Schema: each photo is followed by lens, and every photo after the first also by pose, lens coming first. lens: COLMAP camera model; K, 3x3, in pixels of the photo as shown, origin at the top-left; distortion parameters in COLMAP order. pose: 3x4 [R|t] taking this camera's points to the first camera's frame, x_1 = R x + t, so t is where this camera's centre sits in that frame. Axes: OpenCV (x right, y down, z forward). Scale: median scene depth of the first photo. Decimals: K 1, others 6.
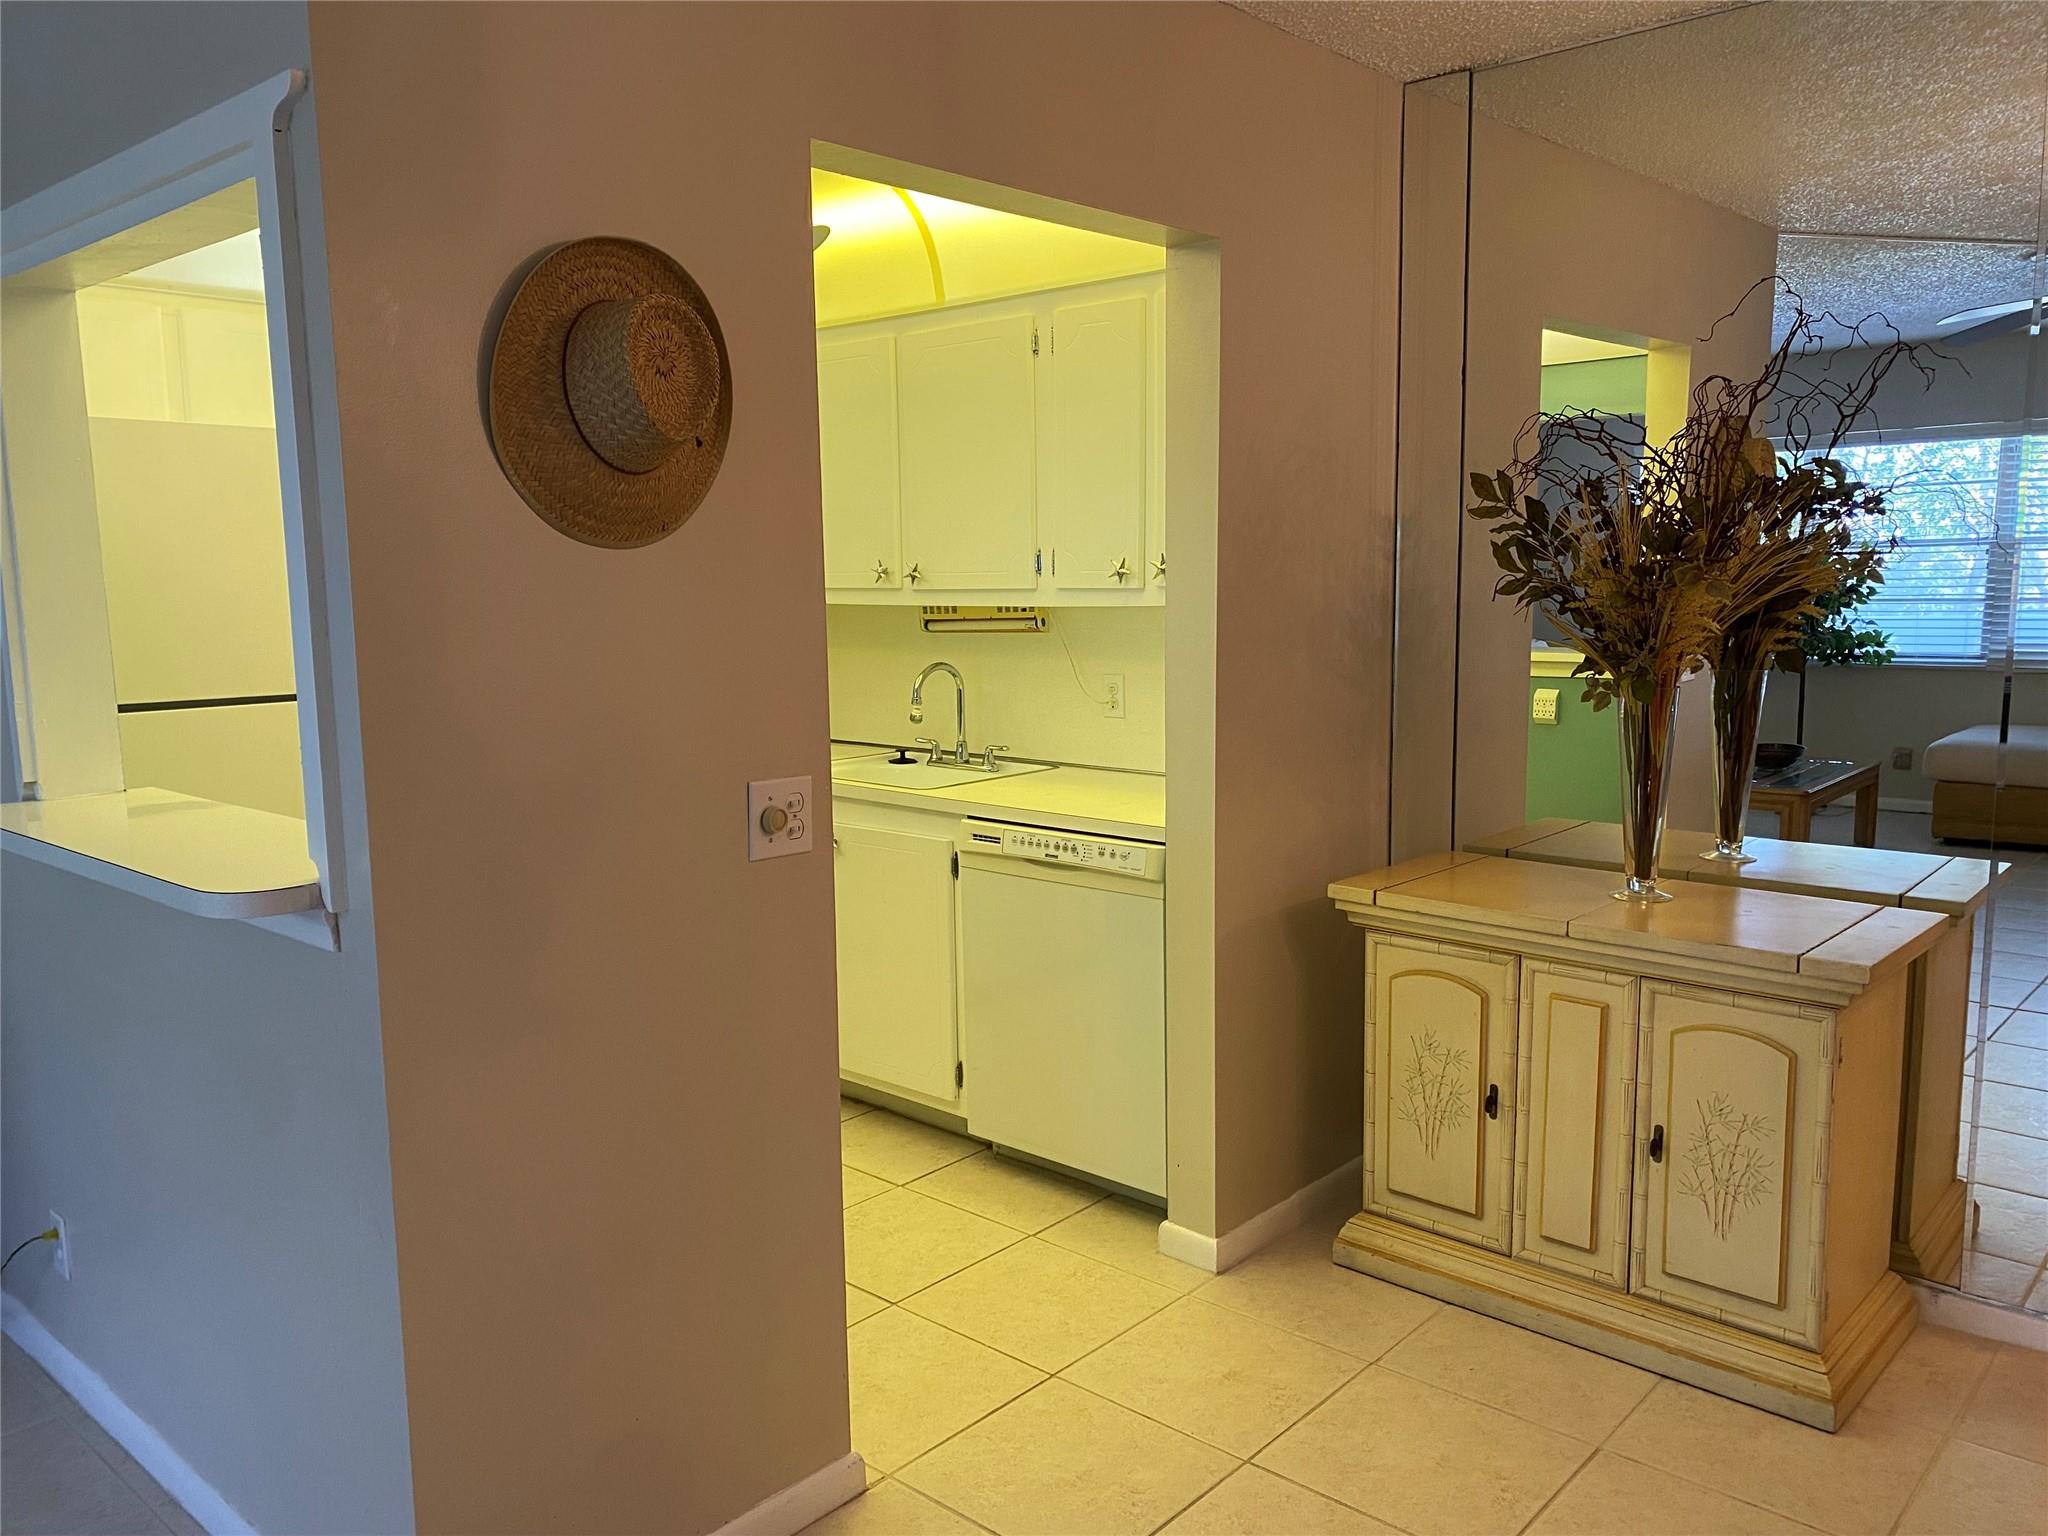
lens RADIAL K [[1547.1, 0, 1010.8], [0, 1547.1, 761.8], [0, 0, 1]] dist [0.035116, -0.073395]
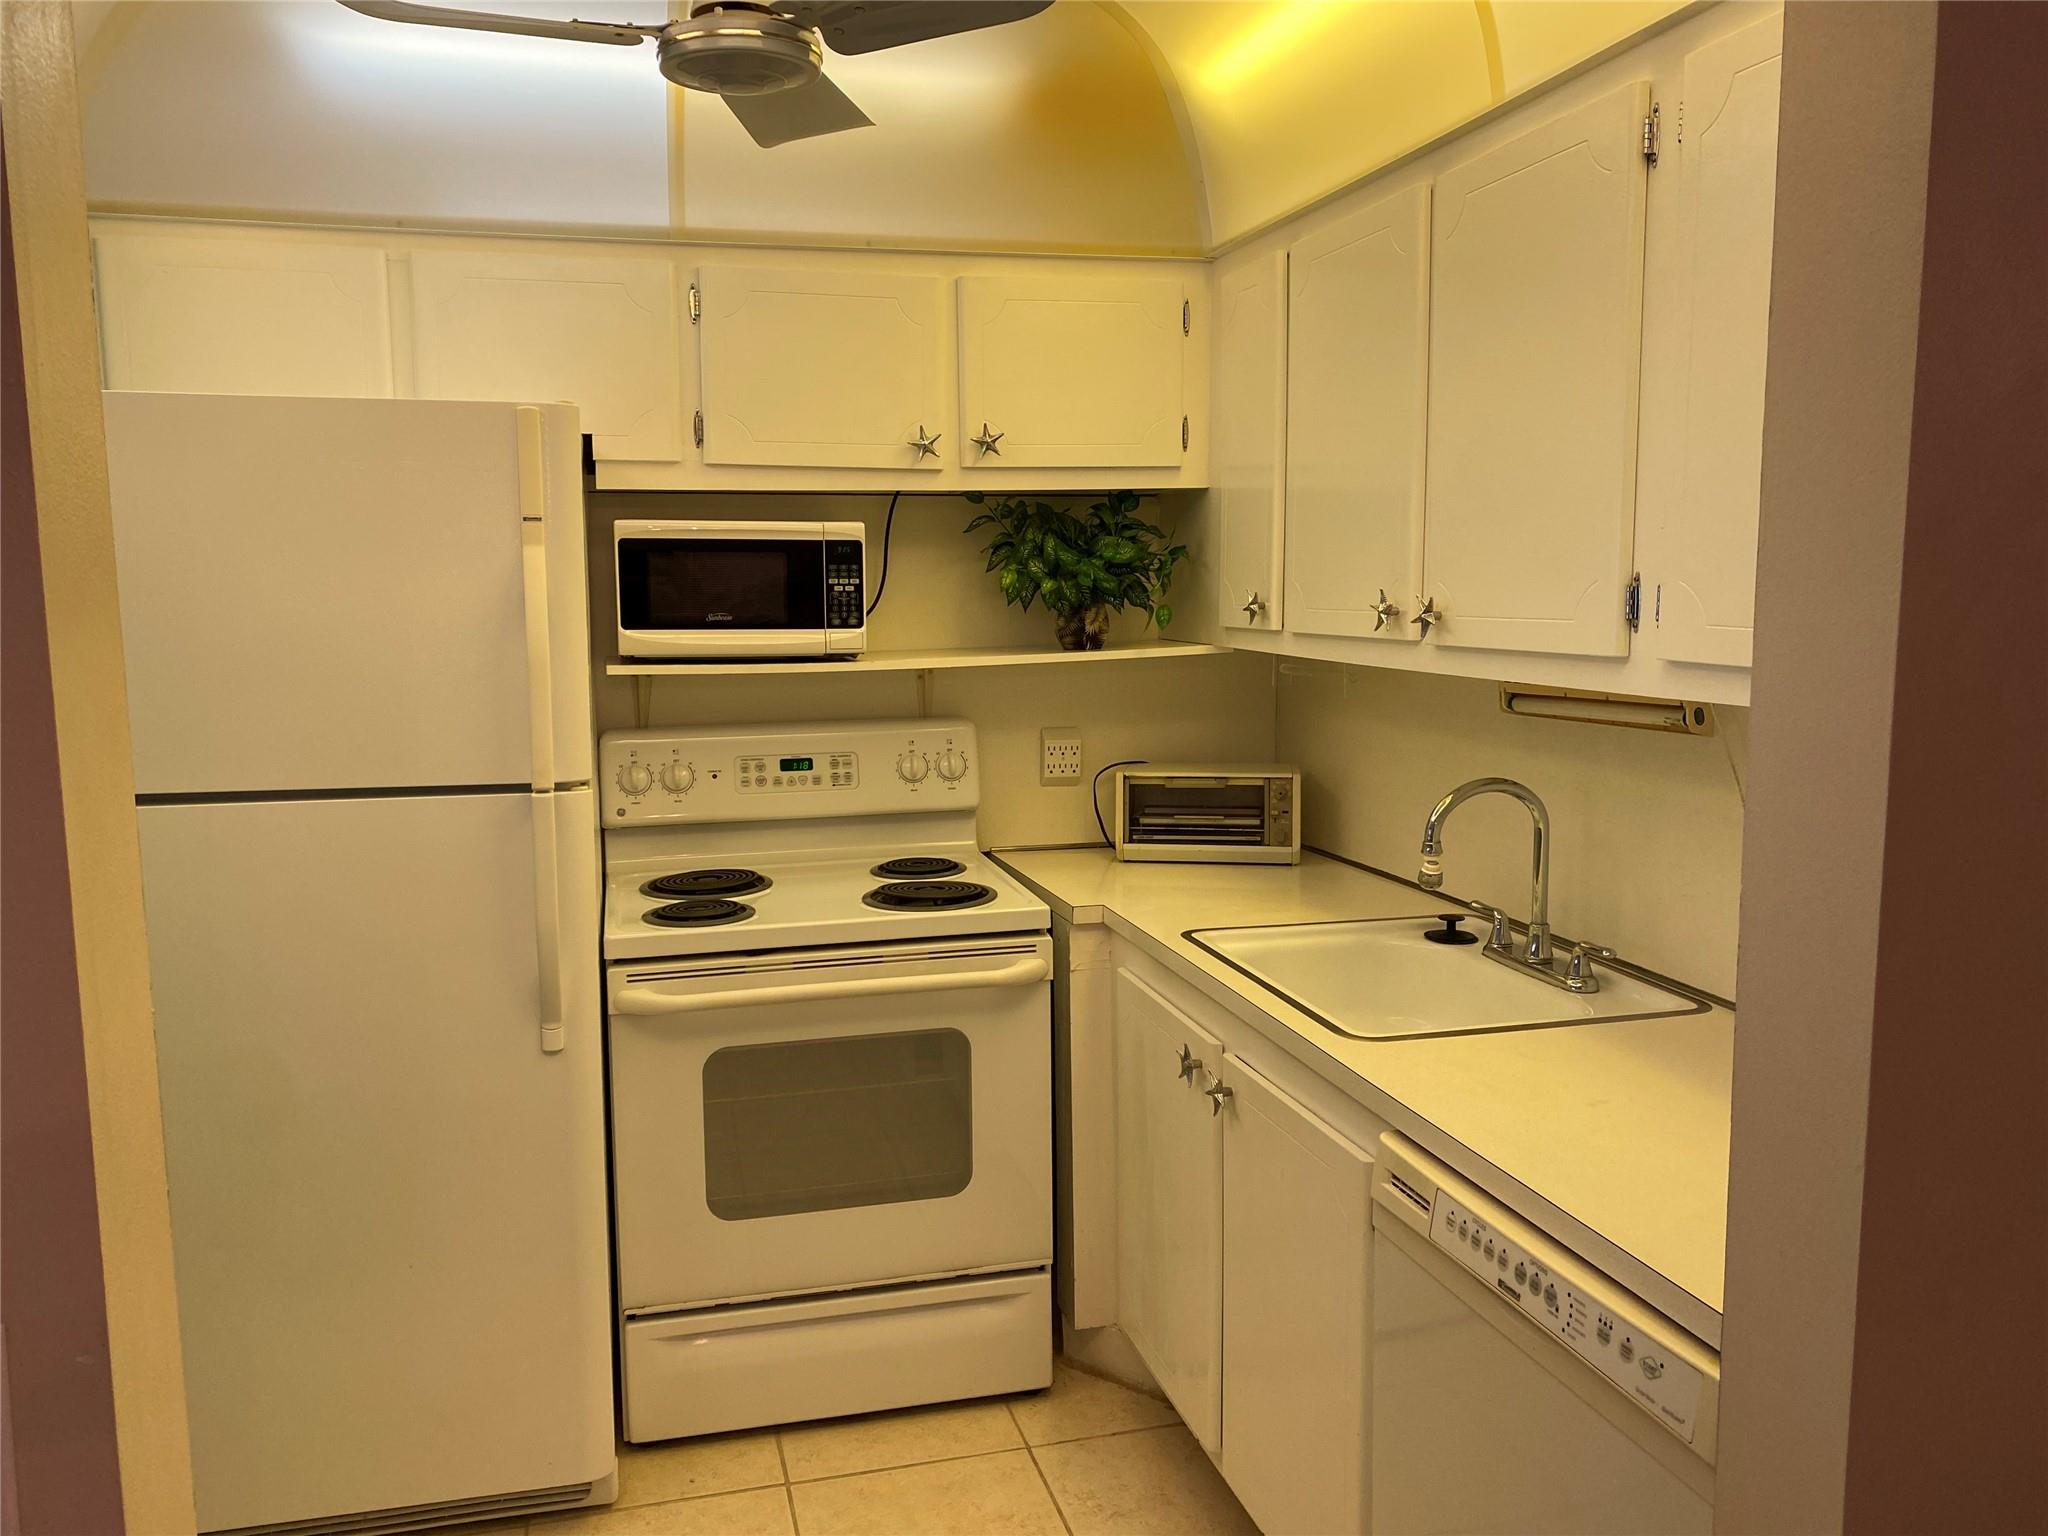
lens RADIAL K [[1547.1, 0, 1010.8], [0, 1547.1, 761.8], [0, 0, 1]] dist [0.035116, -0.073395]
pose [[0.835605, 0.068293, -0.545070, 0.123230], [-0.070902, 0.997351, 0.016266, -0.075022], [0.544737, 0.025054, 0.838233, 0.505715]]
